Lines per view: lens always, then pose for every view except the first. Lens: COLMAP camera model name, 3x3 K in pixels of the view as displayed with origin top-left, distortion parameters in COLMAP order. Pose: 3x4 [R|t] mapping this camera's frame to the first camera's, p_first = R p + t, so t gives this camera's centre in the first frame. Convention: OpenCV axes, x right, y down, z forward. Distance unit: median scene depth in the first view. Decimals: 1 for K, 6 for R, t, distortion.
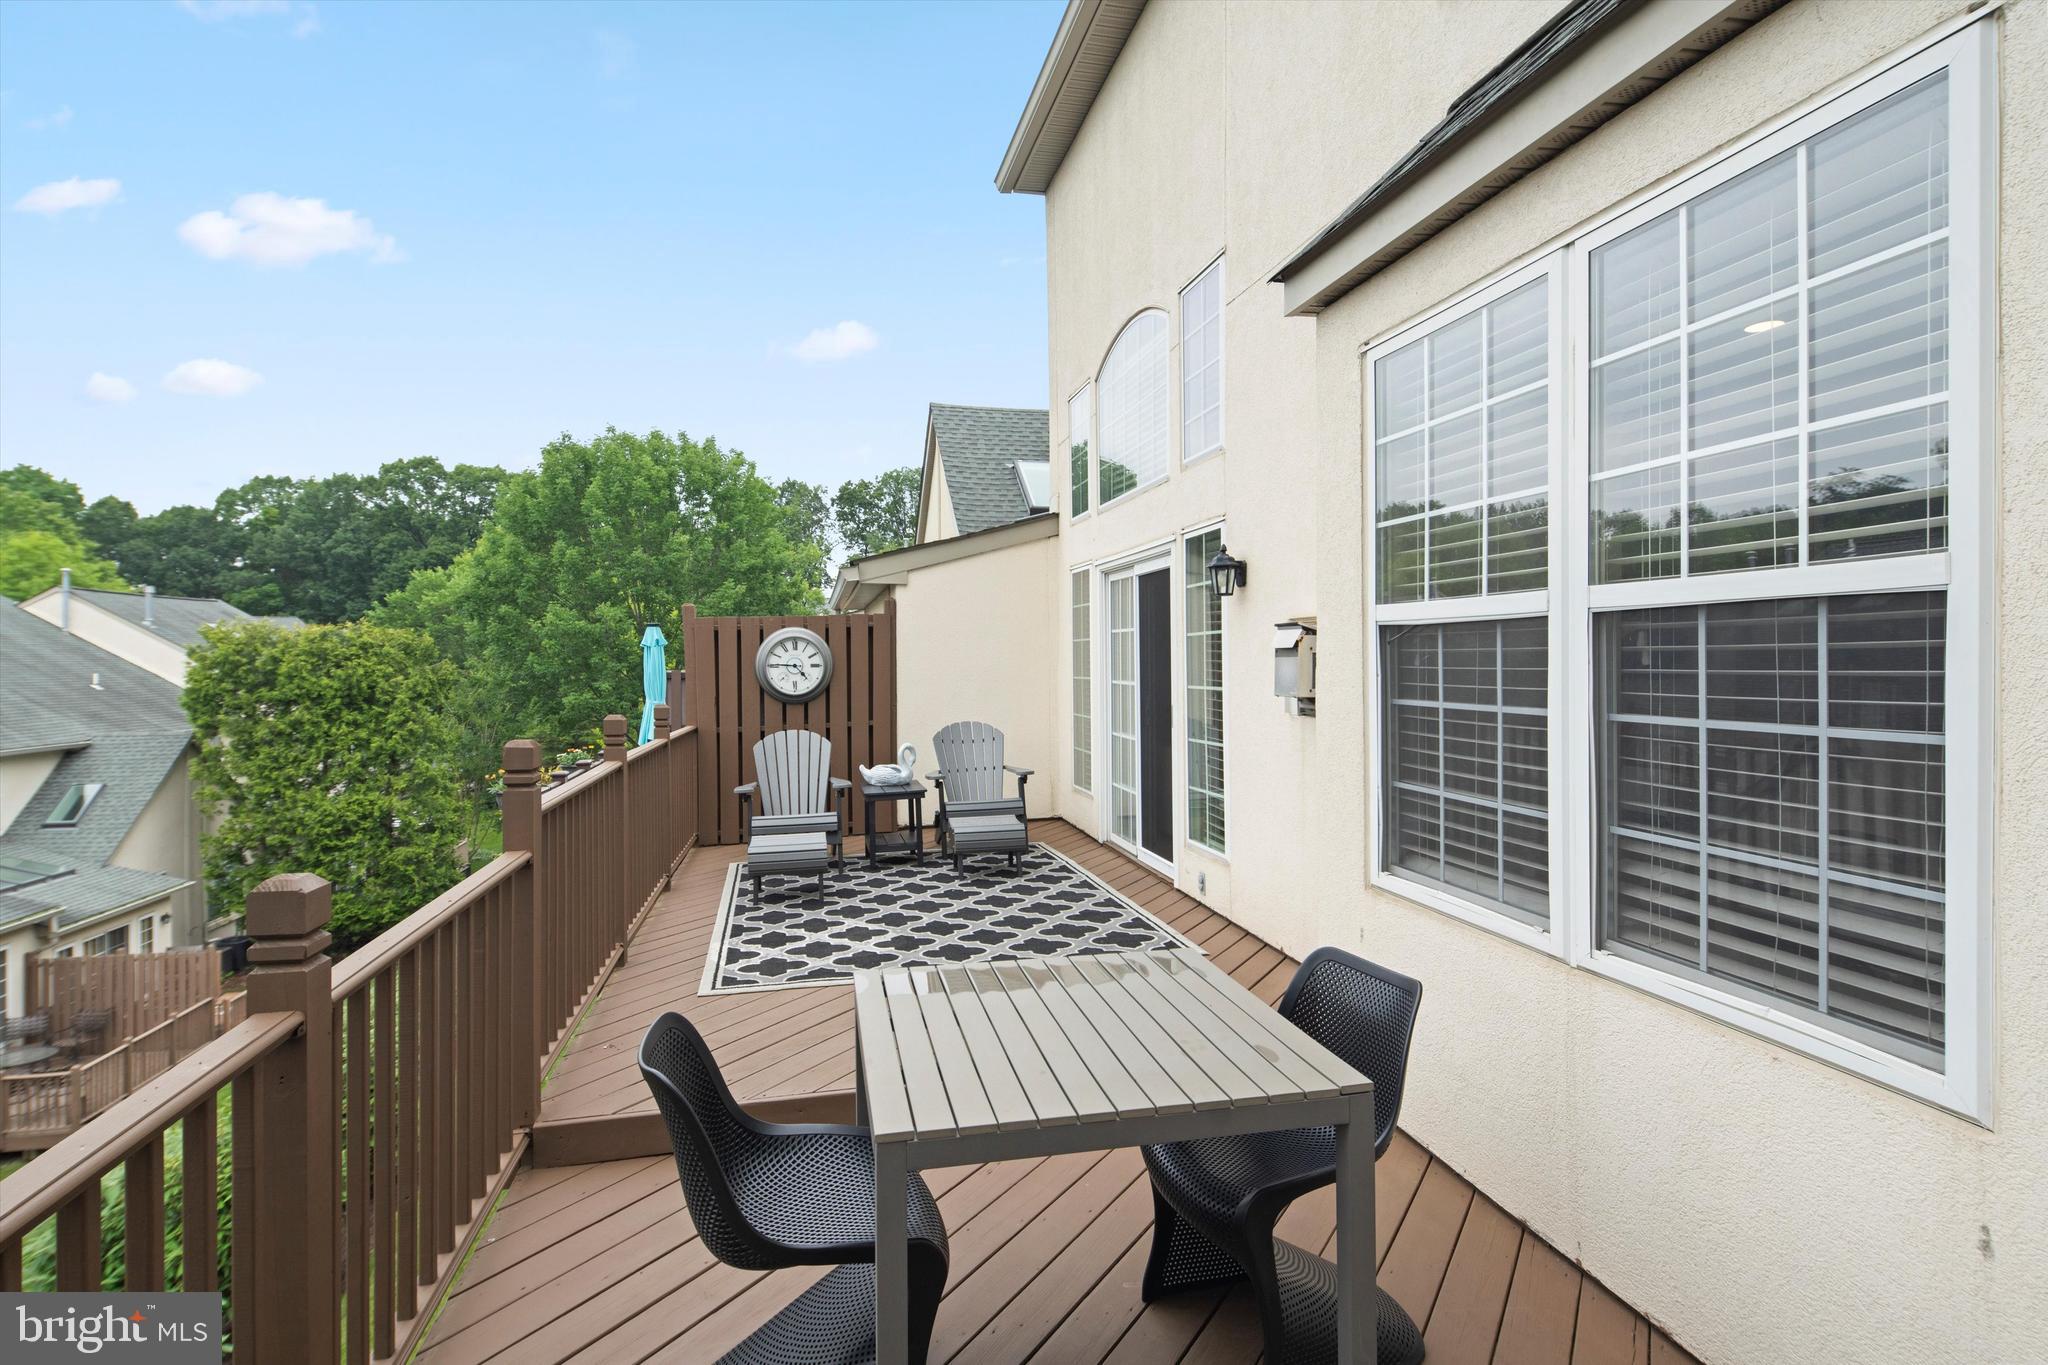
lens RADIAL K [[1006.5, 0, 1026.0], [0, 1006.5, 665.4], [0, 0, 1]] dist [0.004476, -0.003087]
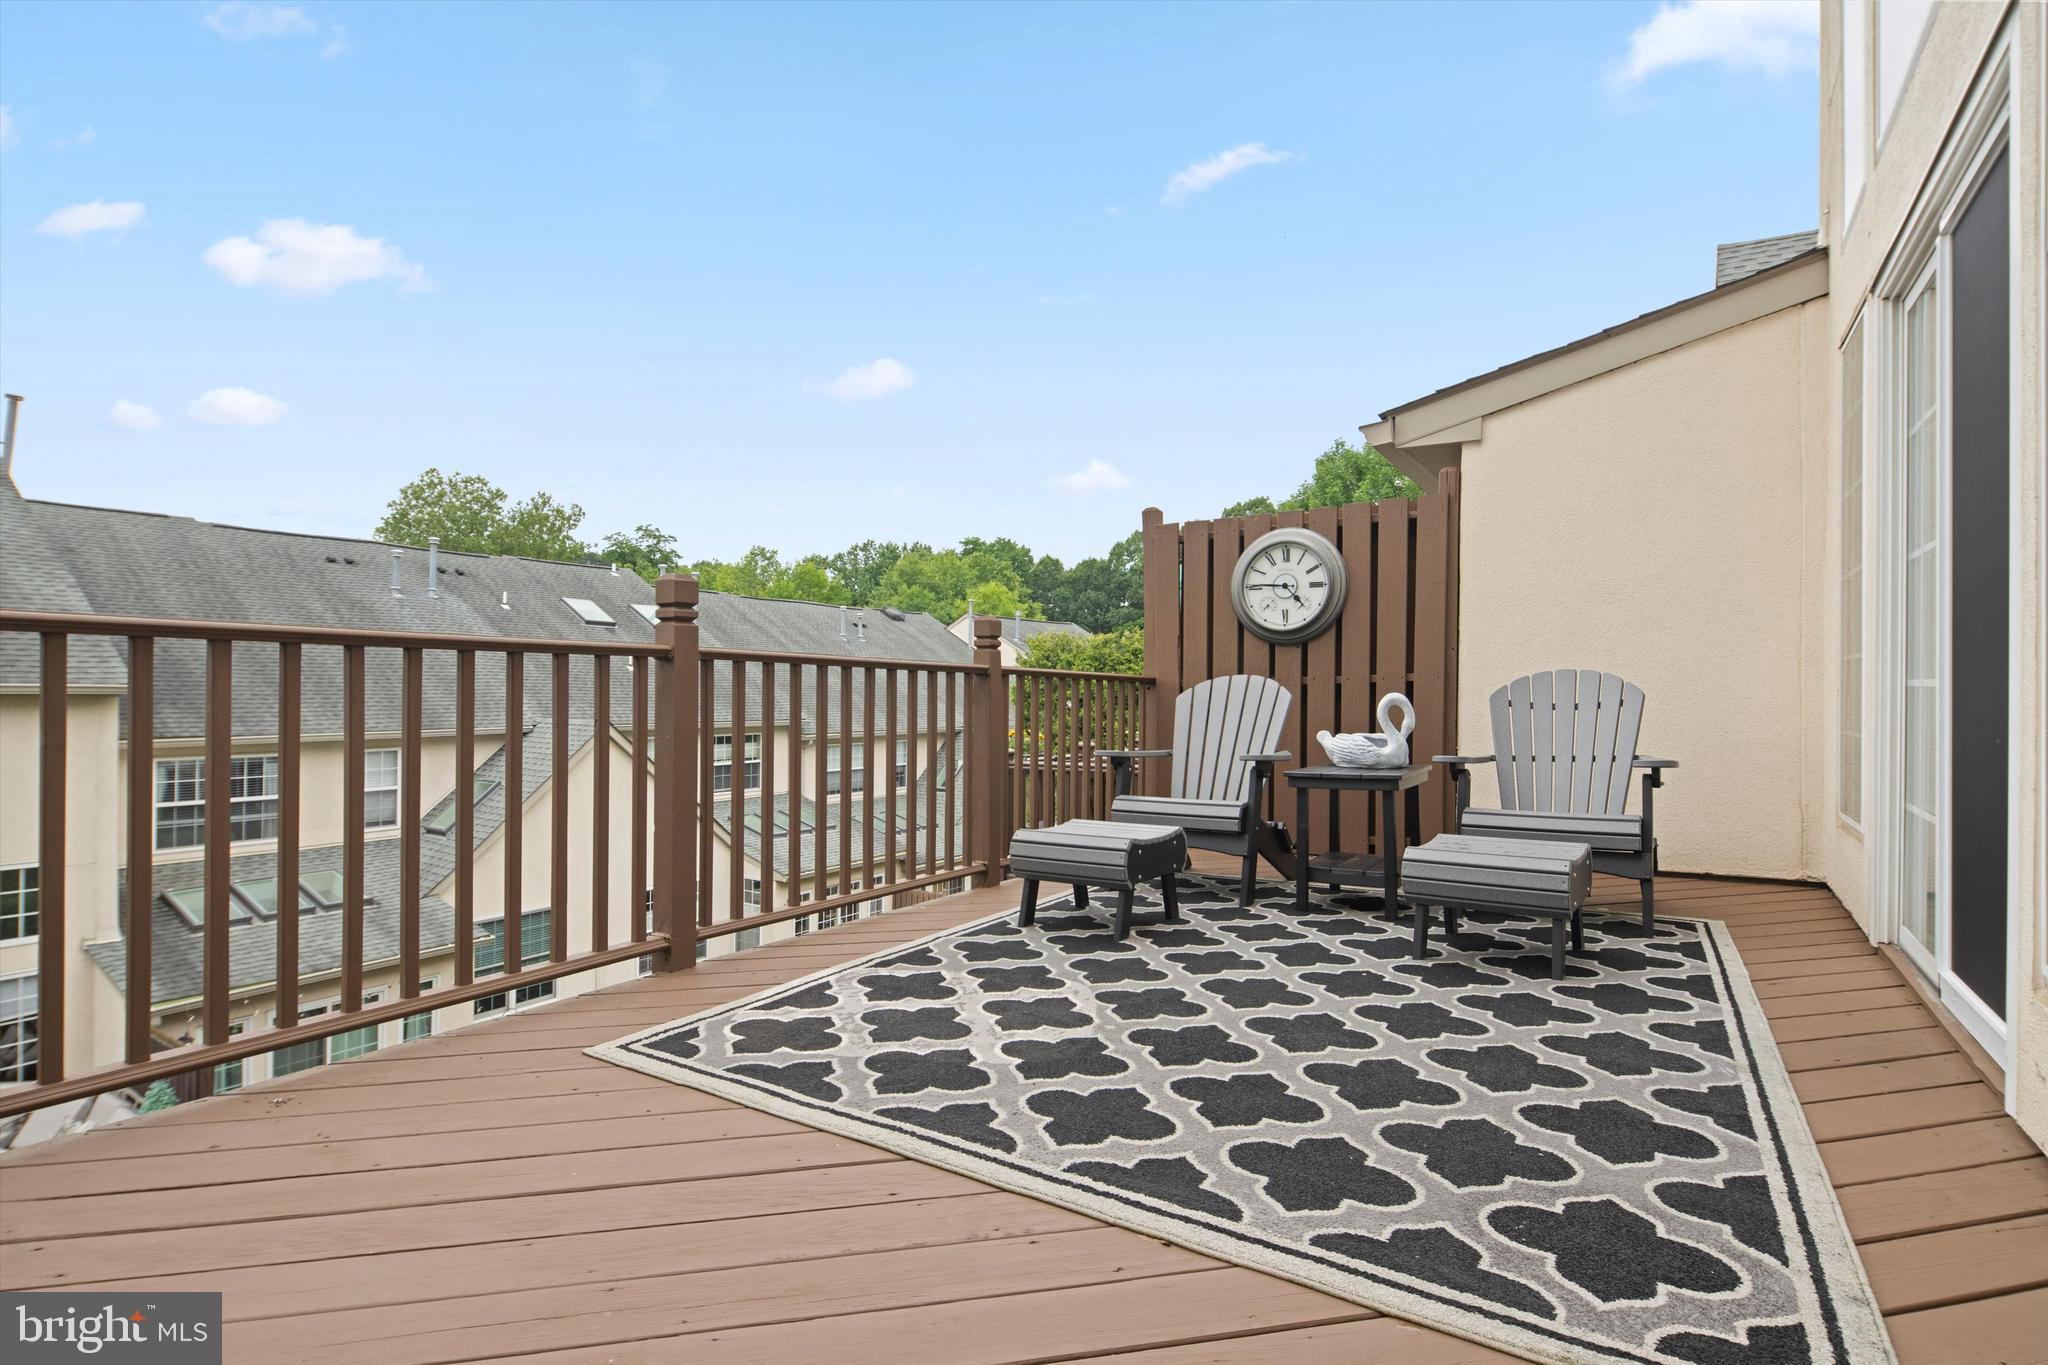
lens RADIAL K [[1006.5, 0, 1025.0], [0, 1006.5, 686.1], [0, 0, 1]] dist [0.004476, -0.003087]
pose [[0.703652, 0.009385, -0.710482, 0.129734], [-0.016444, 0.999860, -0.003079, 0.077965], [0.710354, 0.013849, 0.703708, 0.467535]]
